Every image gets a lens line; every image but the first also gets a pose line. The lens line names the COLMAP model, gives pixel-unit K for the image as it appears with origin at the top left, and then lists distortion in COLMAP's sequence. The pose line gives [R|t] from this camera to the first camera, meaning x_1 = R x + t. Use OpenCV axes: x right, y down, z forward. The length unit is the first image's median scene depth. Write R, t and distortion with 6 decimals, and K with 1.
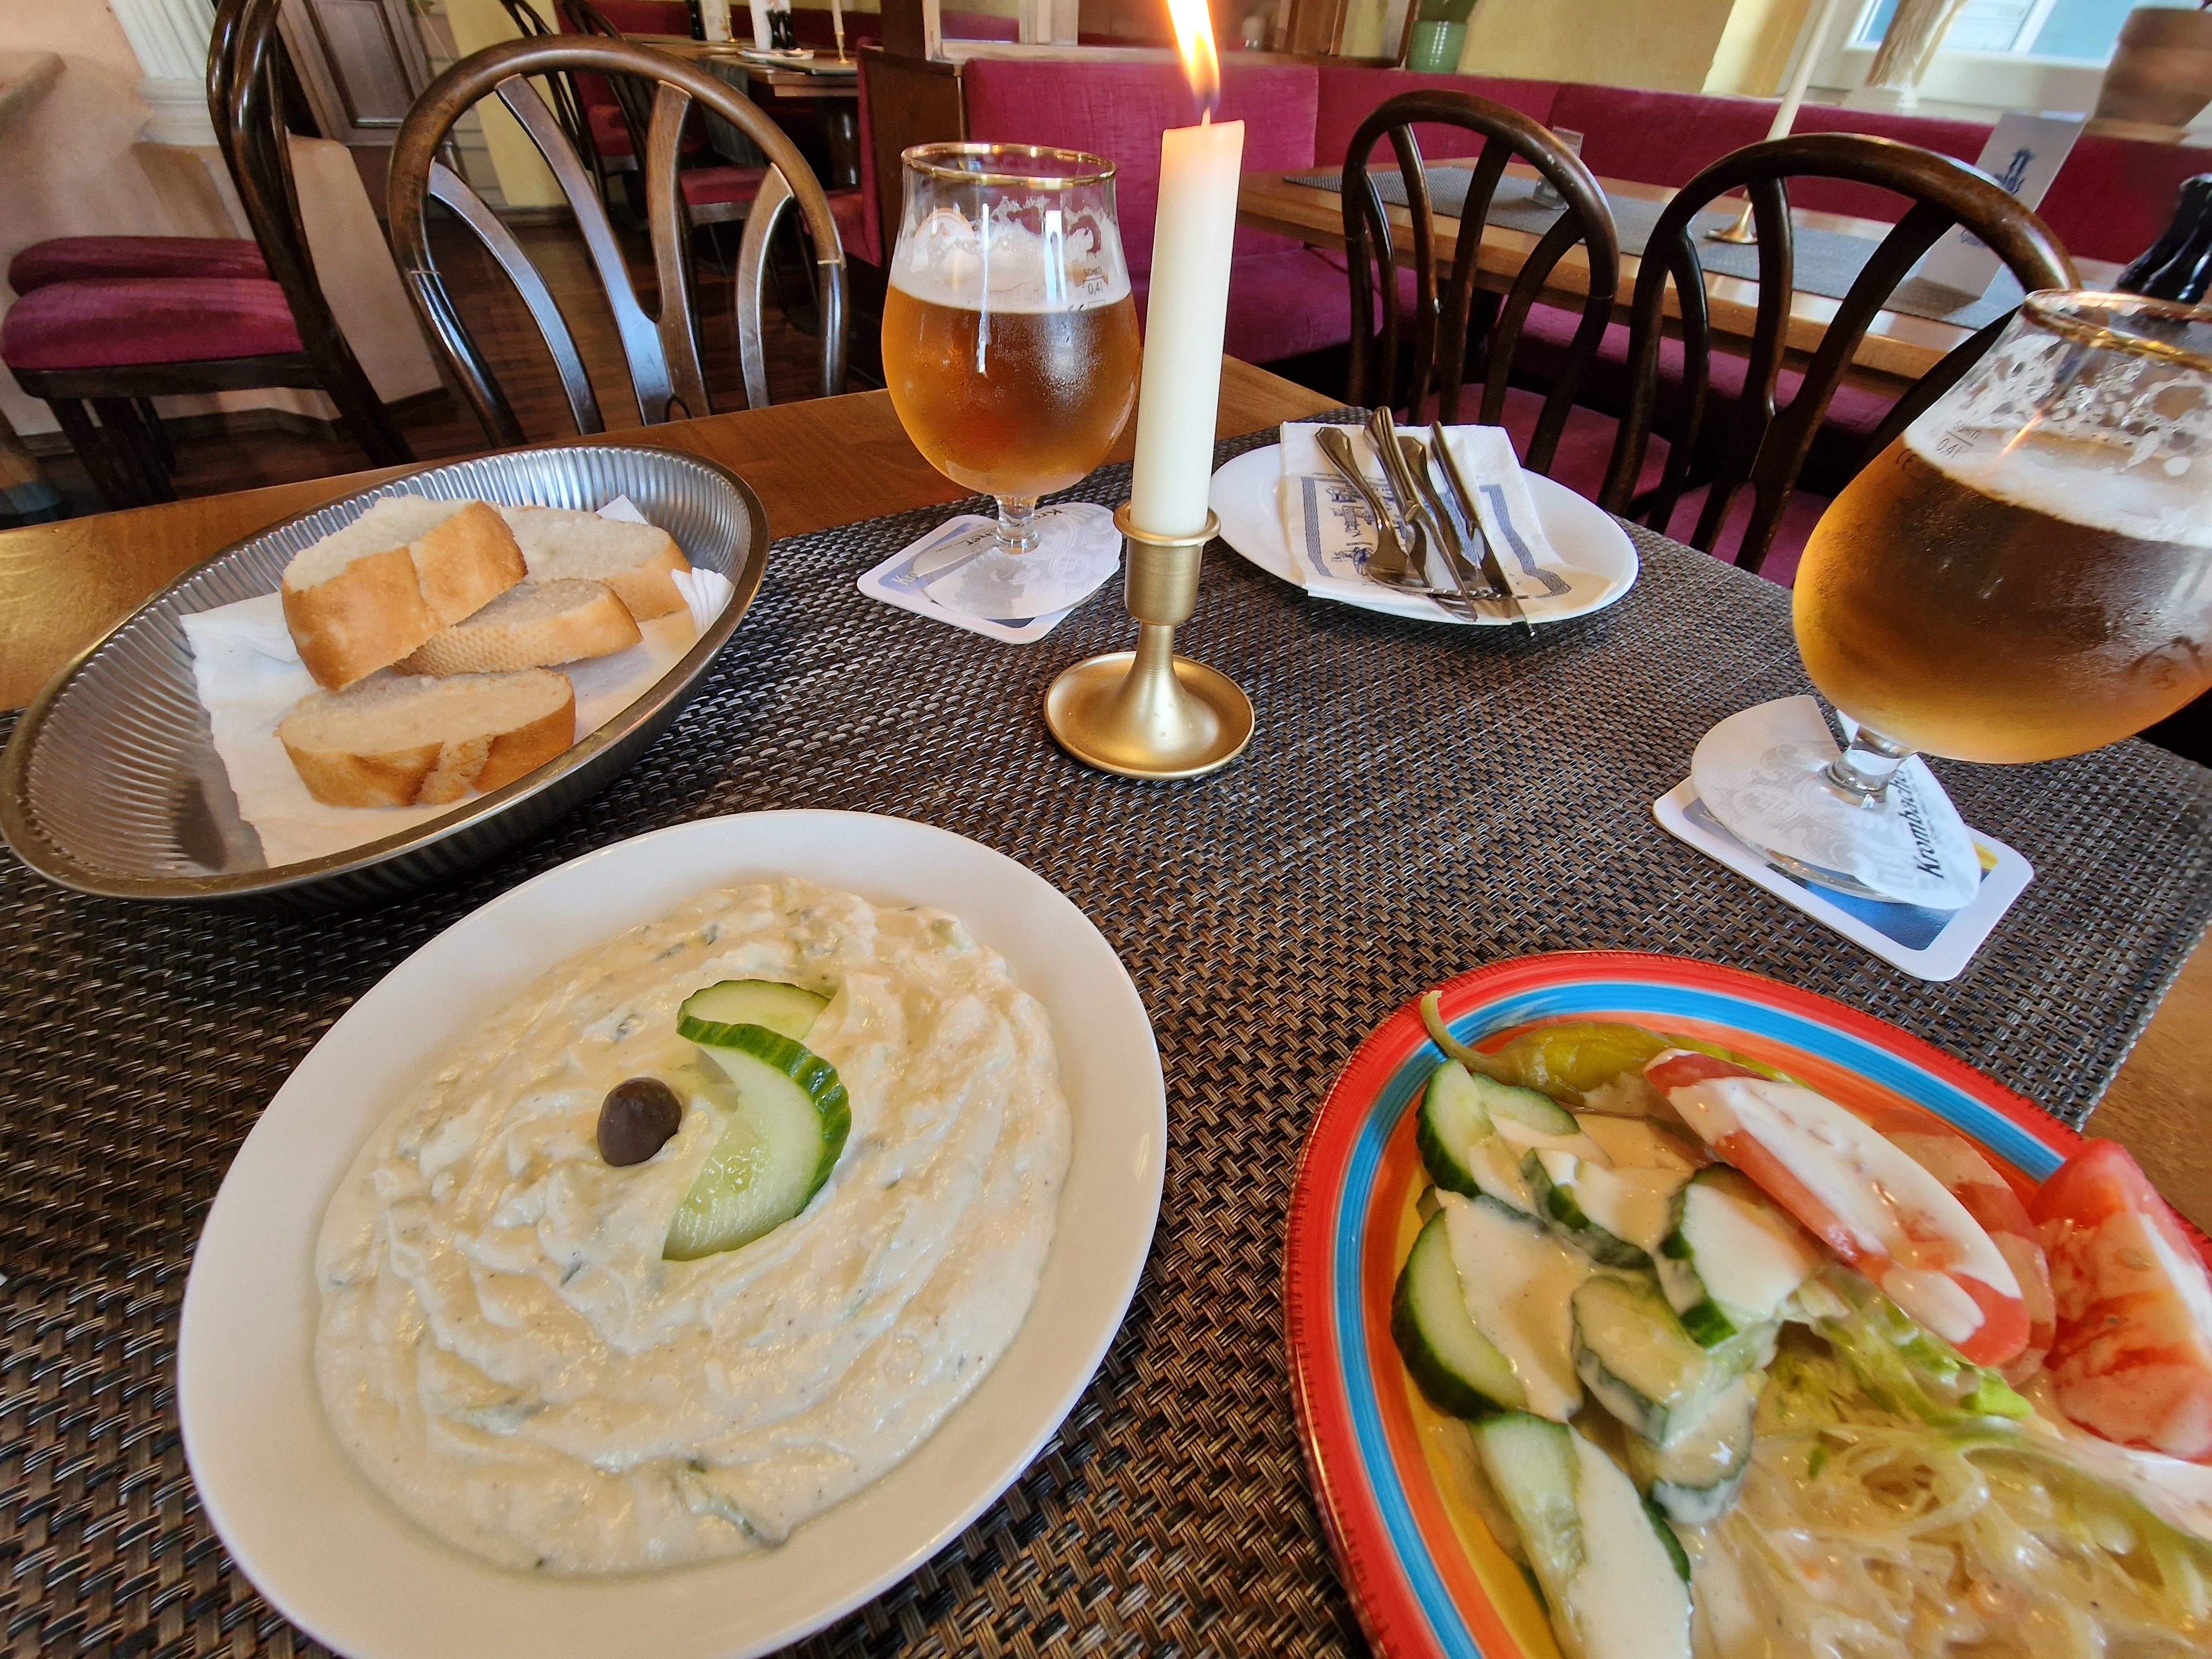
lens RADIAL K [[967.1, 0, 1106.0], [0, 967.1, 829.5], [0, 0, 1]] dist [-0.001674, -0.000881]
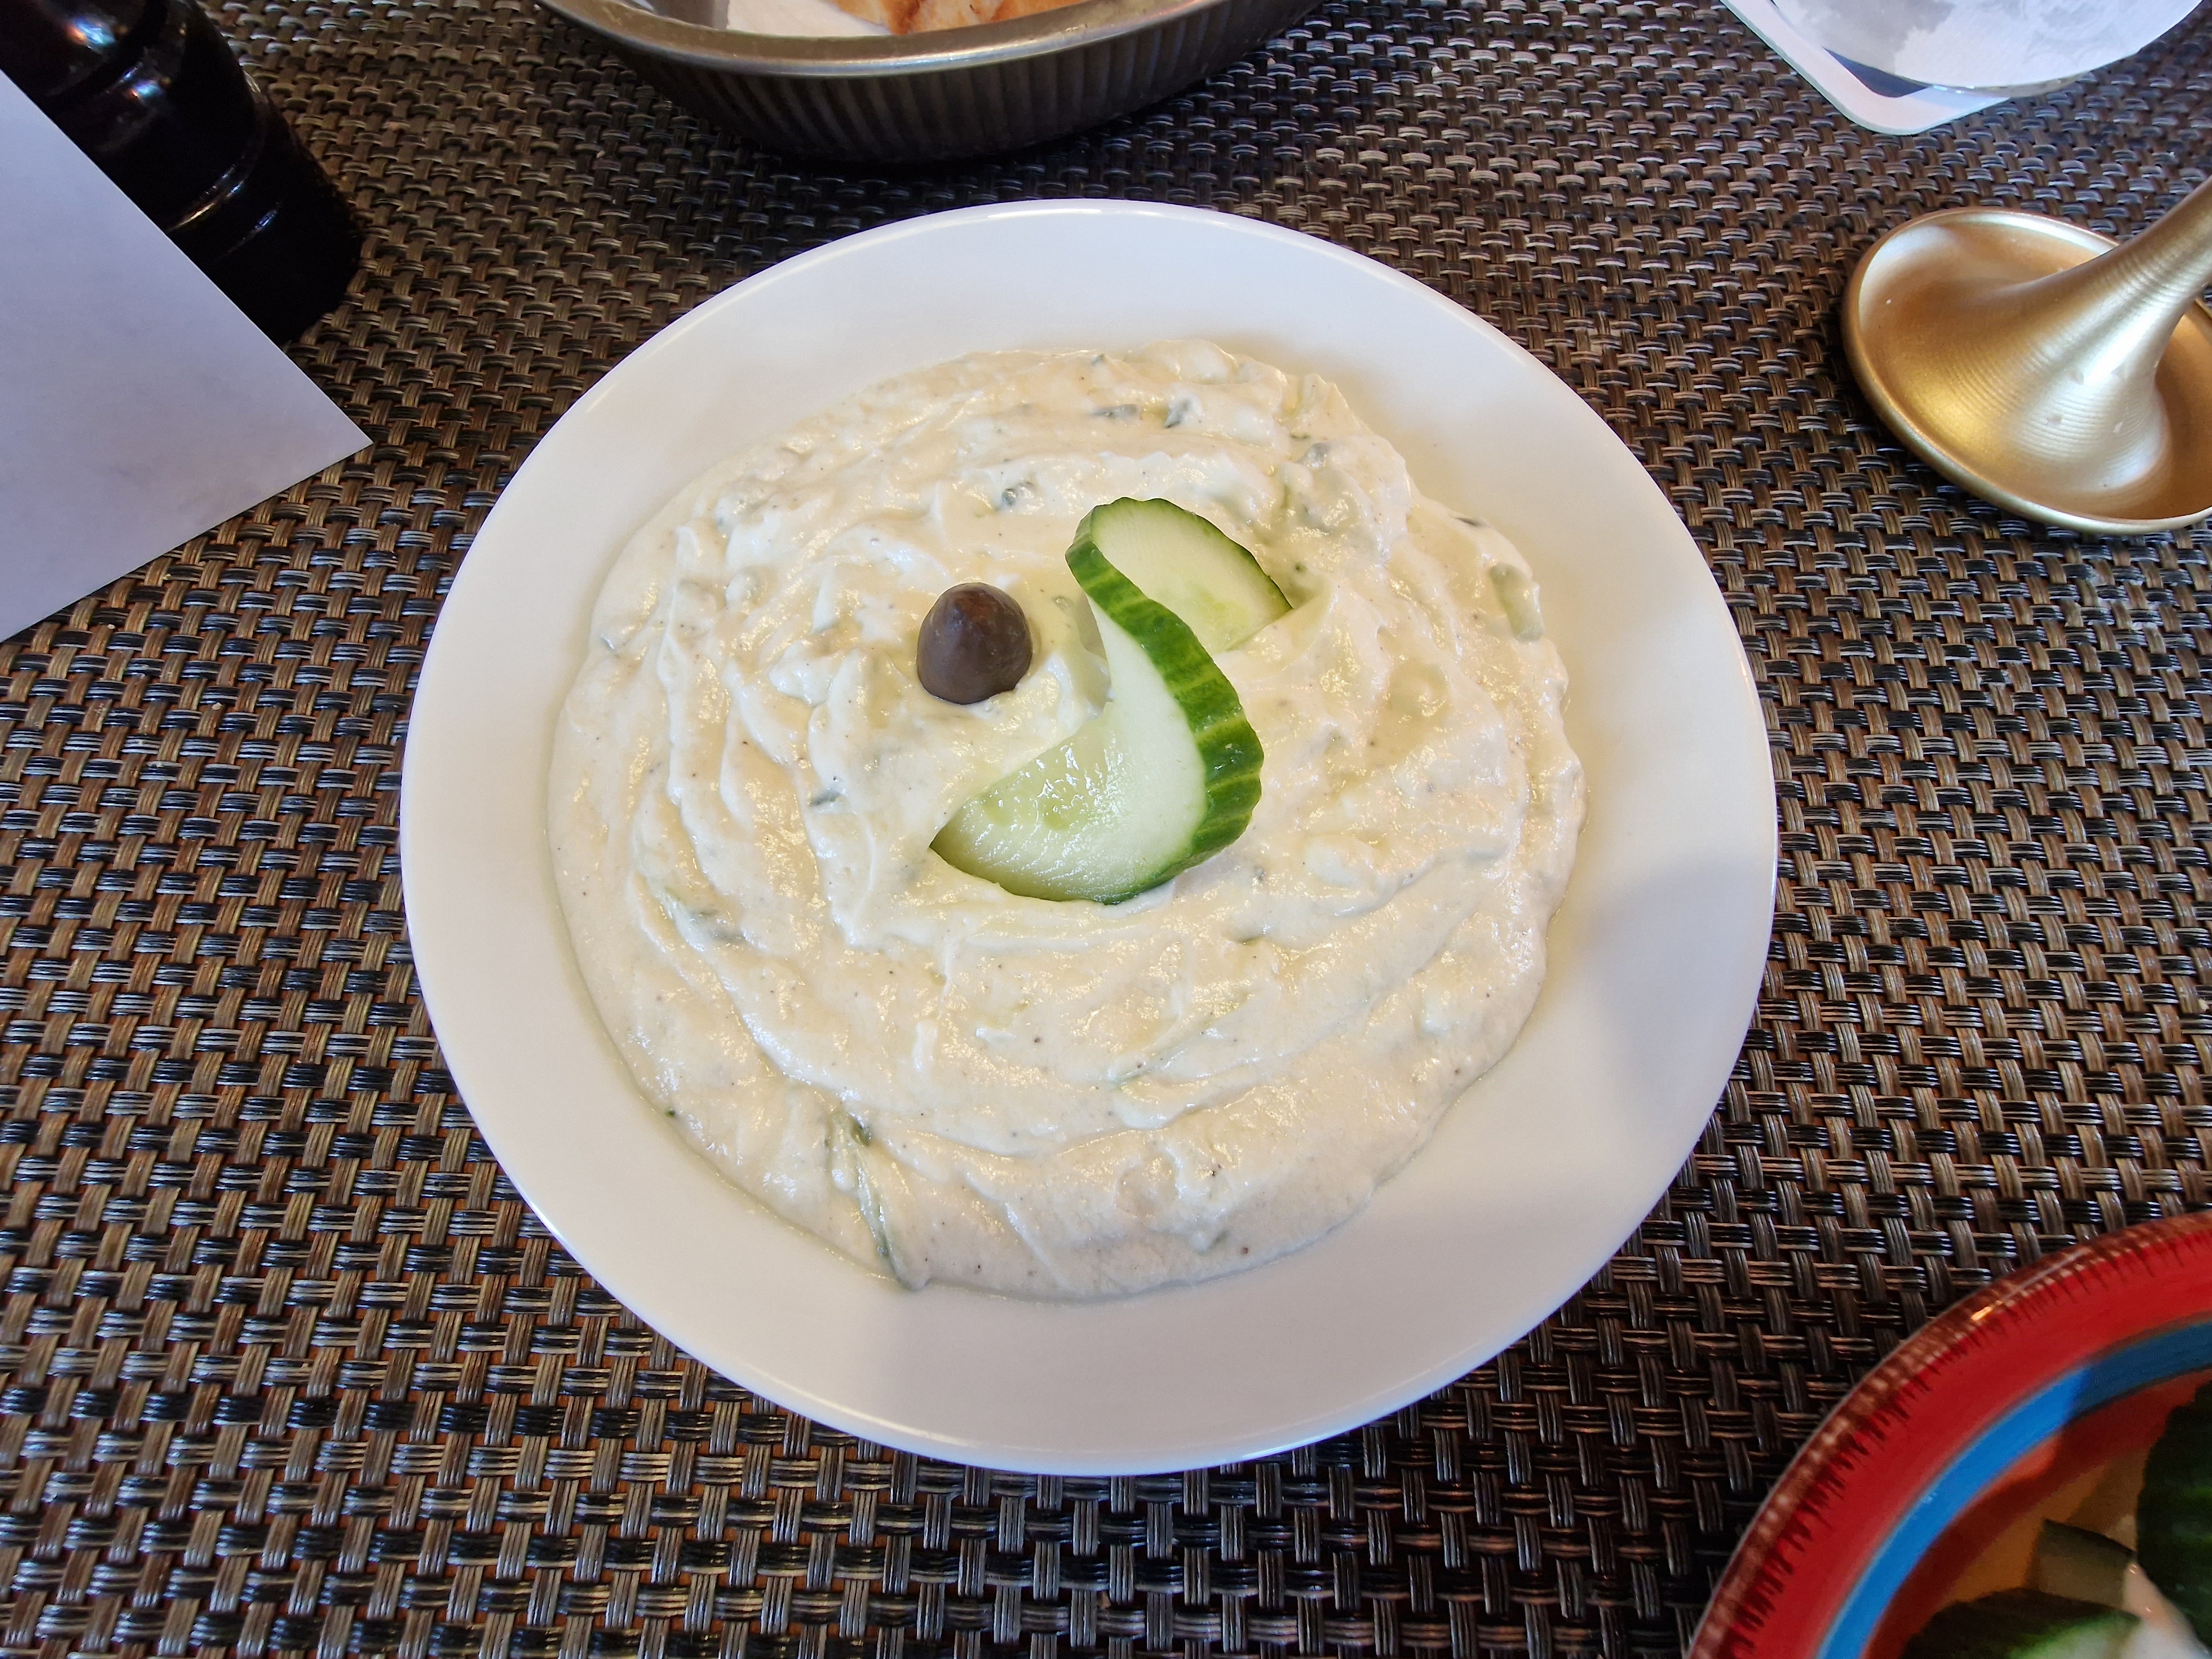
lens RADIAL K [[905.0, 0, 1102.4], [0, 905.0, 840.3], [0, 0, 1]] dist [0.003717, -0.004941]
pose [[0.809304, 0.552667, -0.198964, -0.175129], [-0.396081, 0.763591, 0.509950, 0.038765], [0.433759, -0.333898, 0.836878, 0.386666]]
